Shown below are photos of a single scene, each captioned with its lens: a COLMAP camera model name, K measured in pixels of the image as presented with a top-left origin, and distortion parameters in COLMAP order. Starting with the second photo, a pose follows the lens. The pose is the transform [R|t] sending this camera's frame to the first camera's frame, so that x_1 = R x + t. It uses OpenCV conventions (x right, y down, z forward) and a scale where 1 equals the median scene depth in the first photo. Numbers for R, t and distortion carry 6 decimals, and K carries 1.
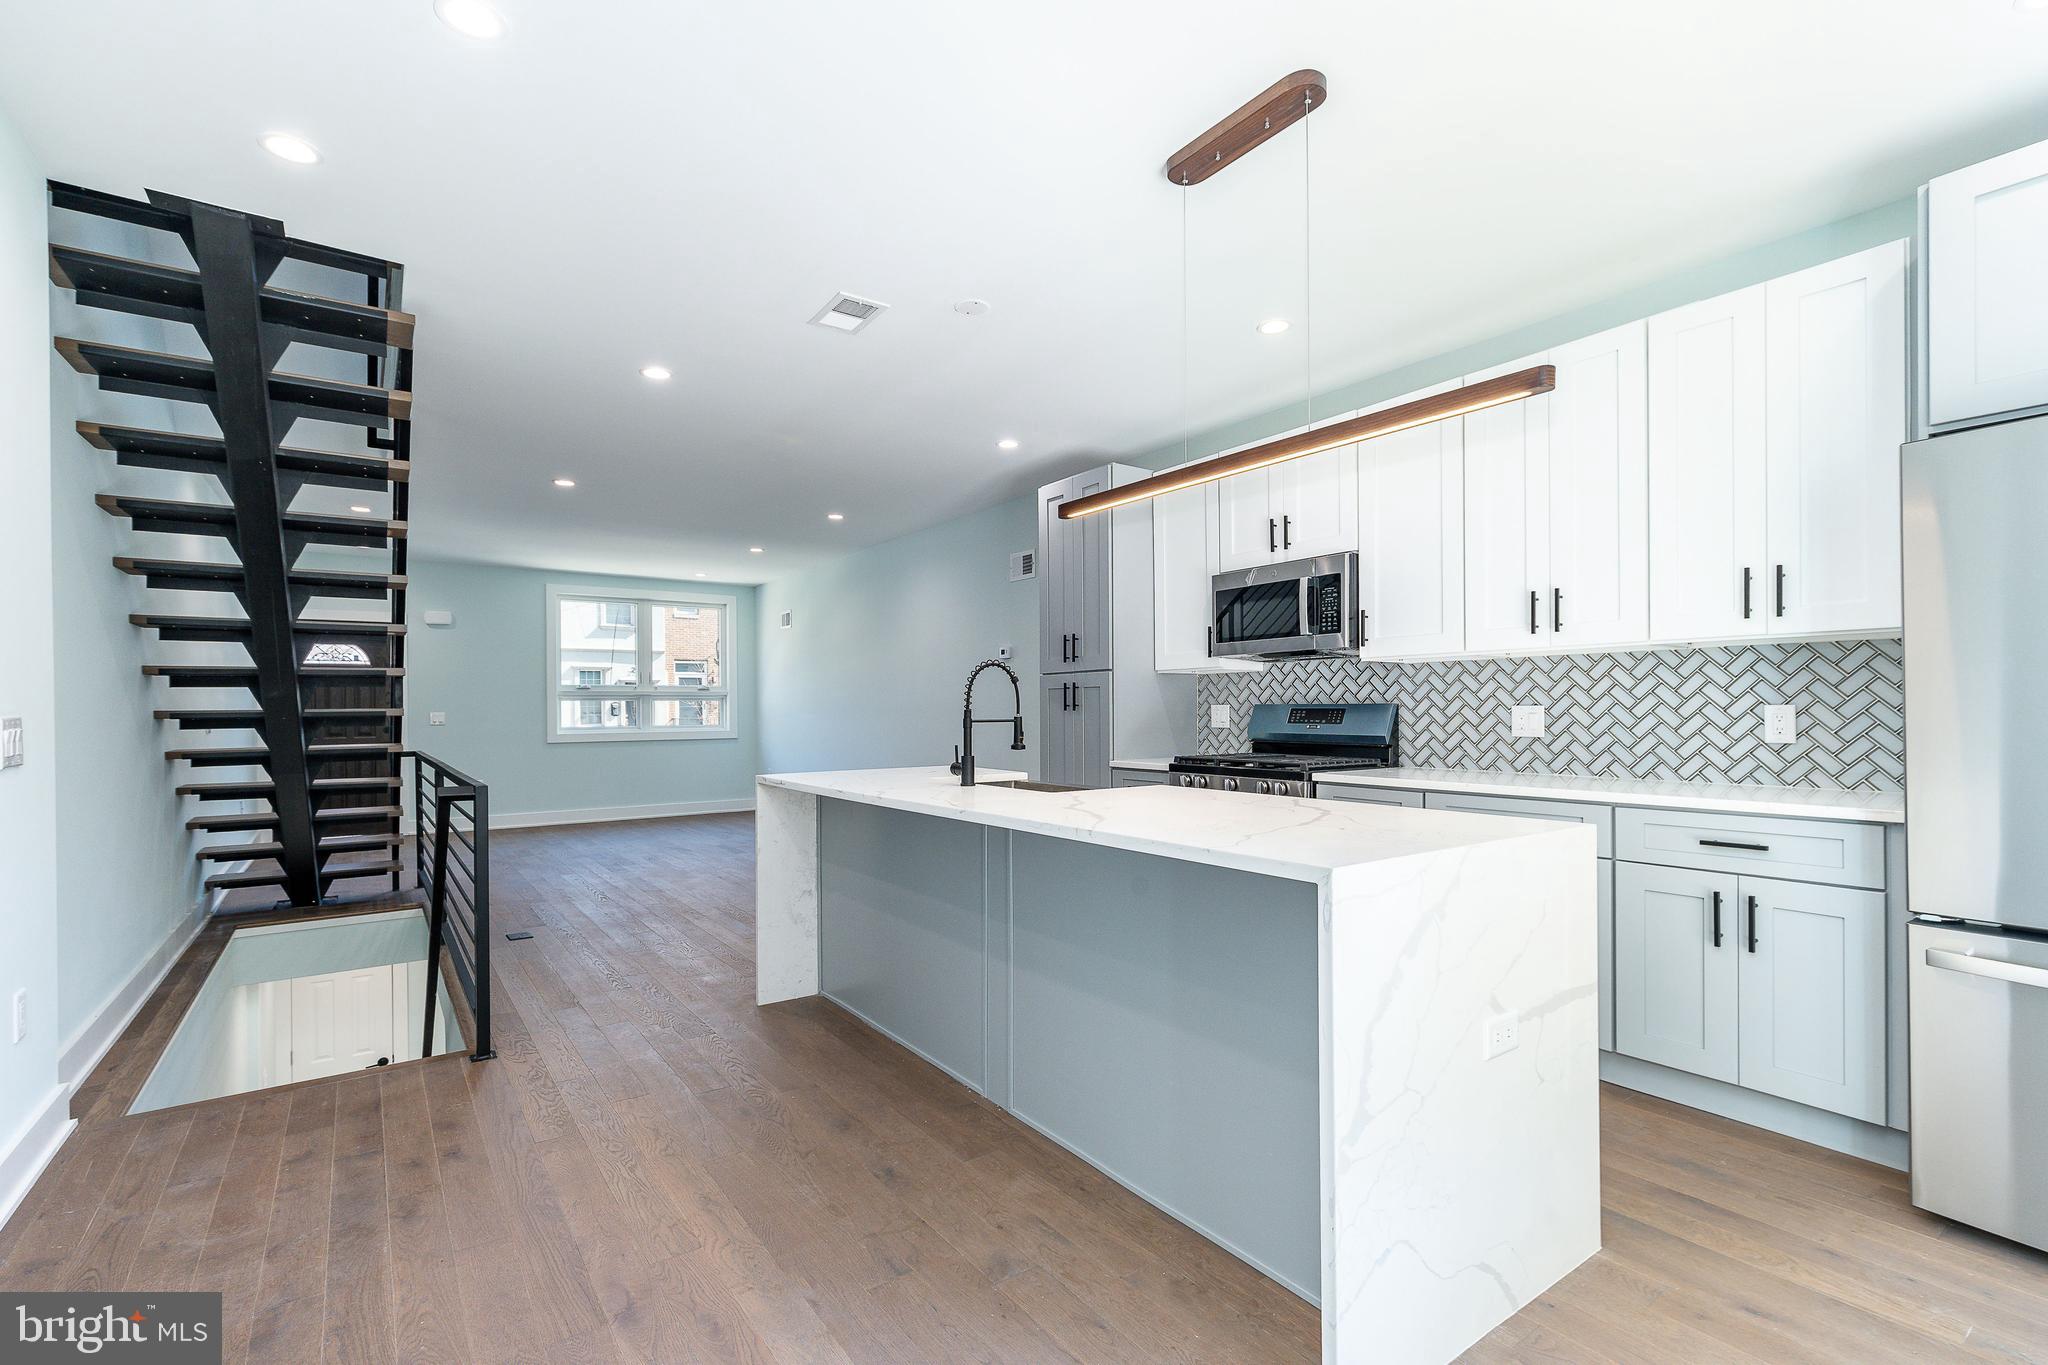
lens RADIAL K [[920.3, 0, 1032.8], [0, 920.3, 705.1], [0, 0, 1]] dist [0.002355, -0.000641]
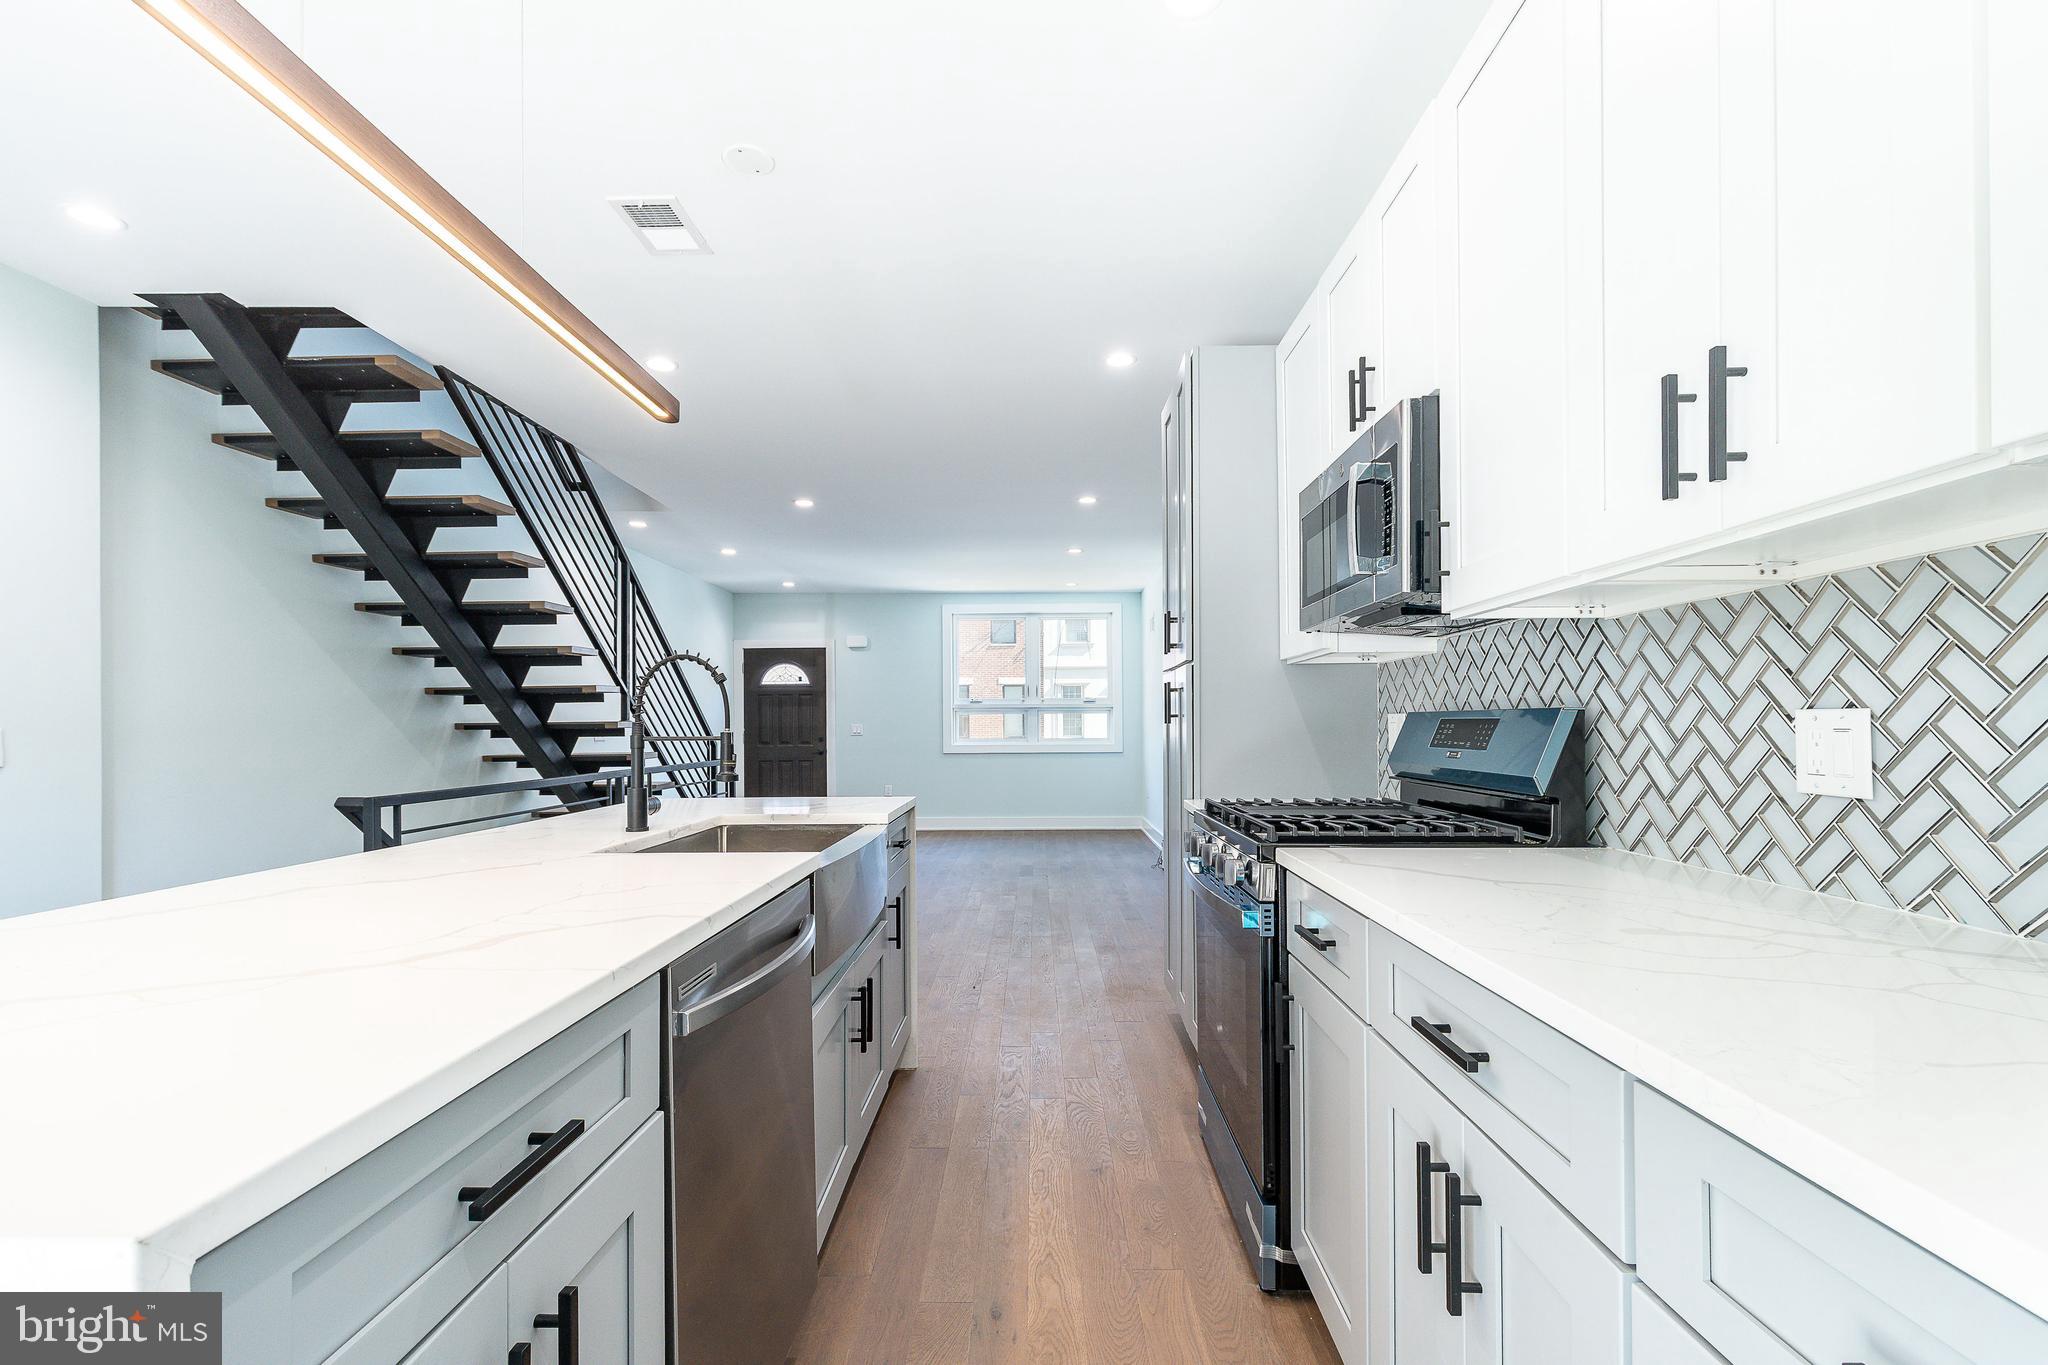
lens RADIAL K [[920.3, 0, 1020.7], [0, 920.3, 712.8], [0, 0, 1]] dist [0.002355, -0.000641]
pose [[0.803411, -0.007405, -0.595379, 0.468043], [0.004284, 0.999969, -0.006656, 0.002873], [0.595409, 0.002797, 0.803418, 0.490230]]
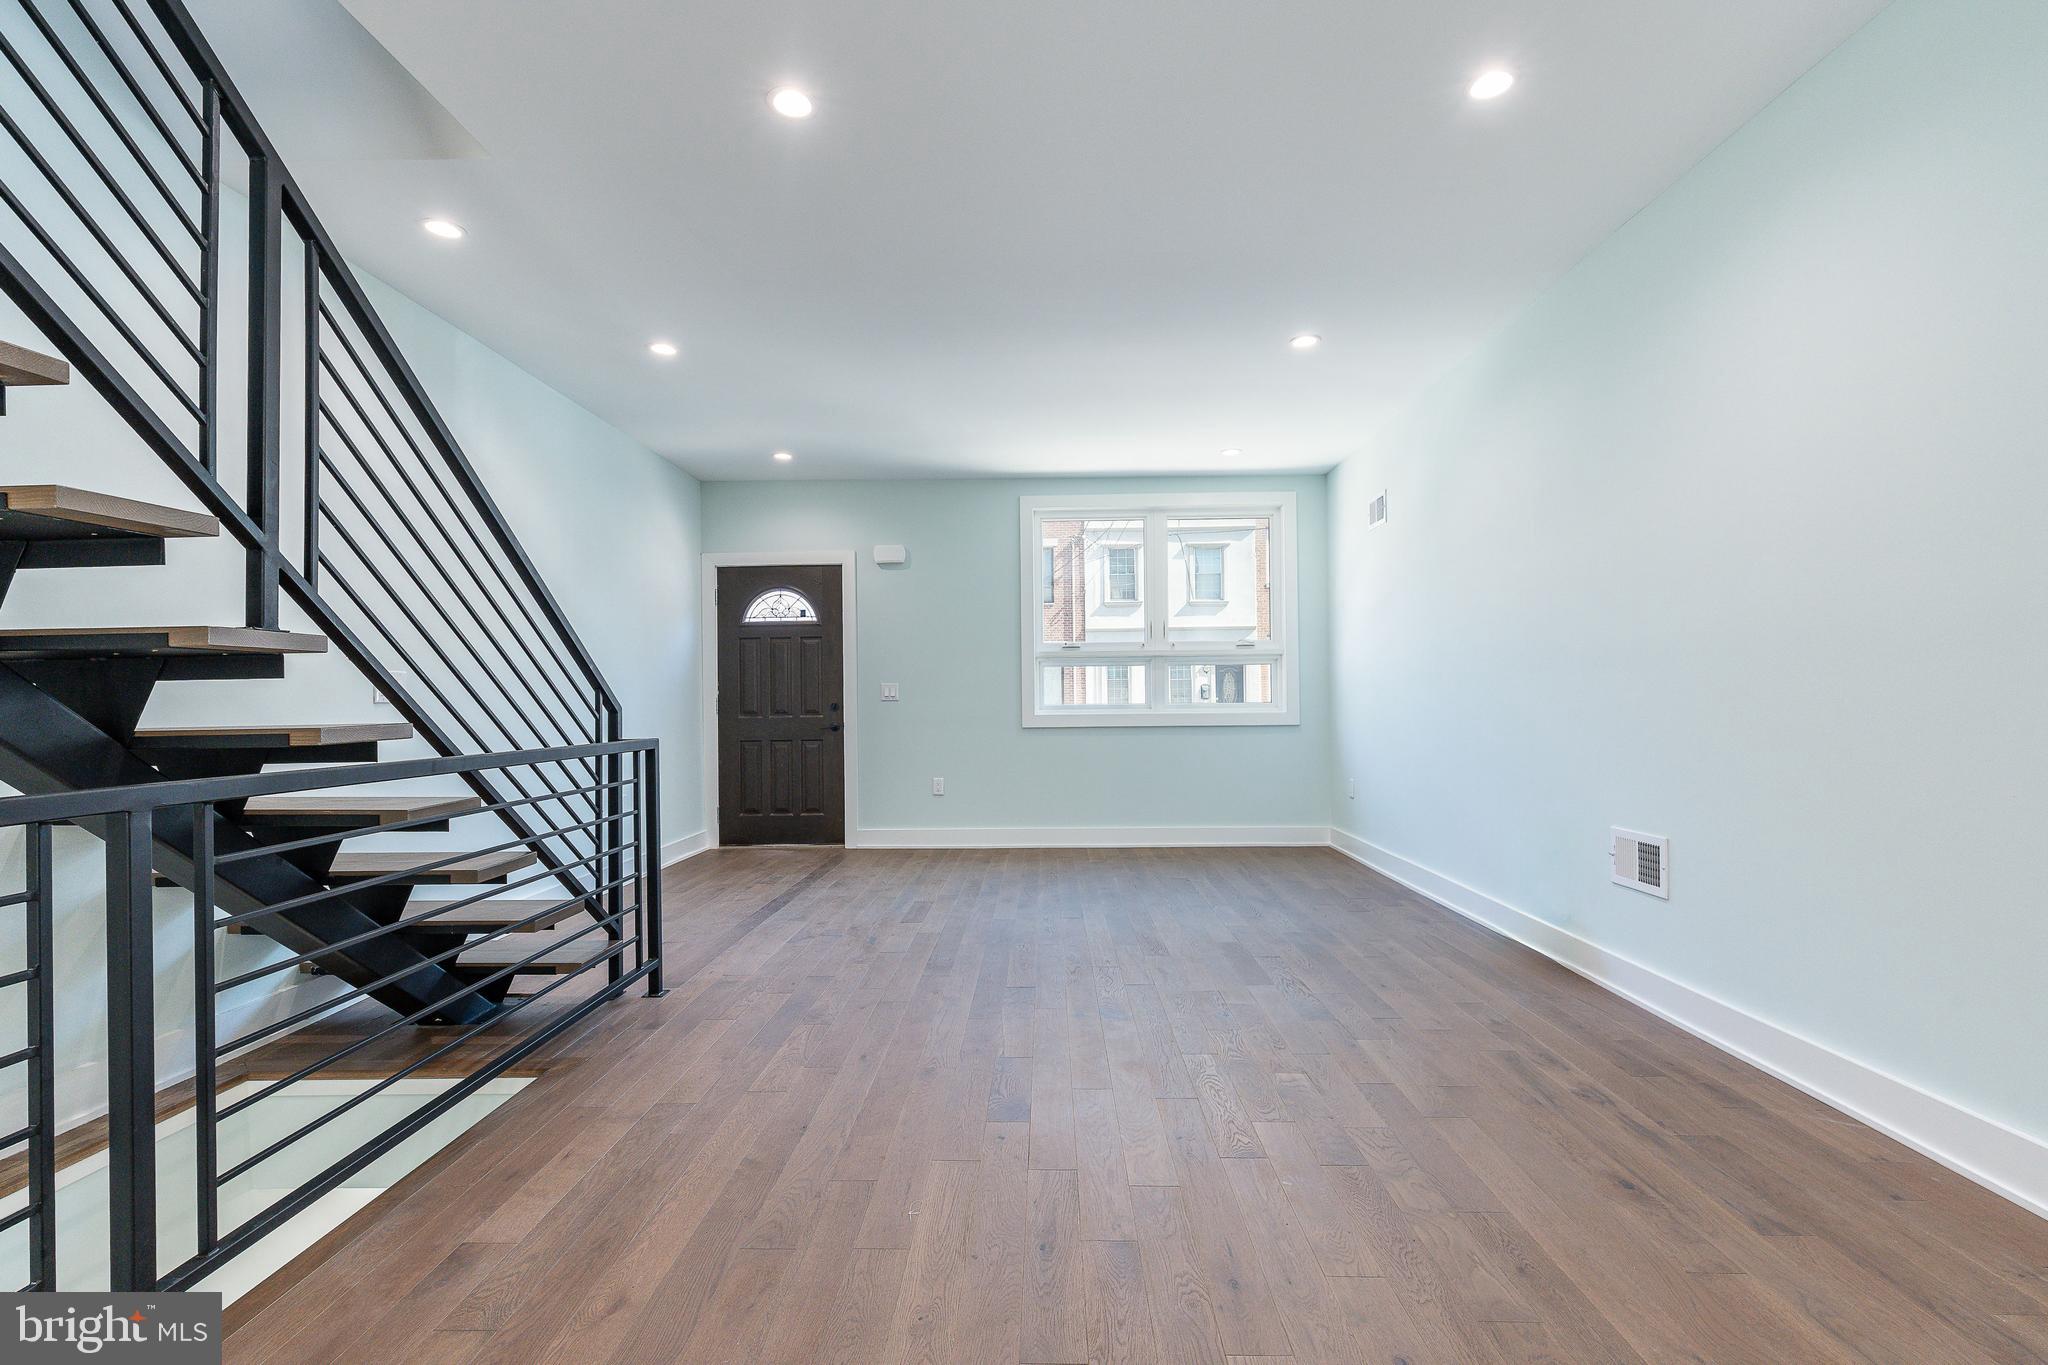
lens RADIAL K [[920.3, 0, 1002.1], [0, 920.3, 687.0], [0, 0, 1]] dist [0.002355, -0.000641]
pose [[0.784366, -0.009657, -0.620223, -0.272942], [0.007118, 0.999953, -0.006567, 0.038904], [0.620257, 0.000736, 0.784398, 1.132654]]
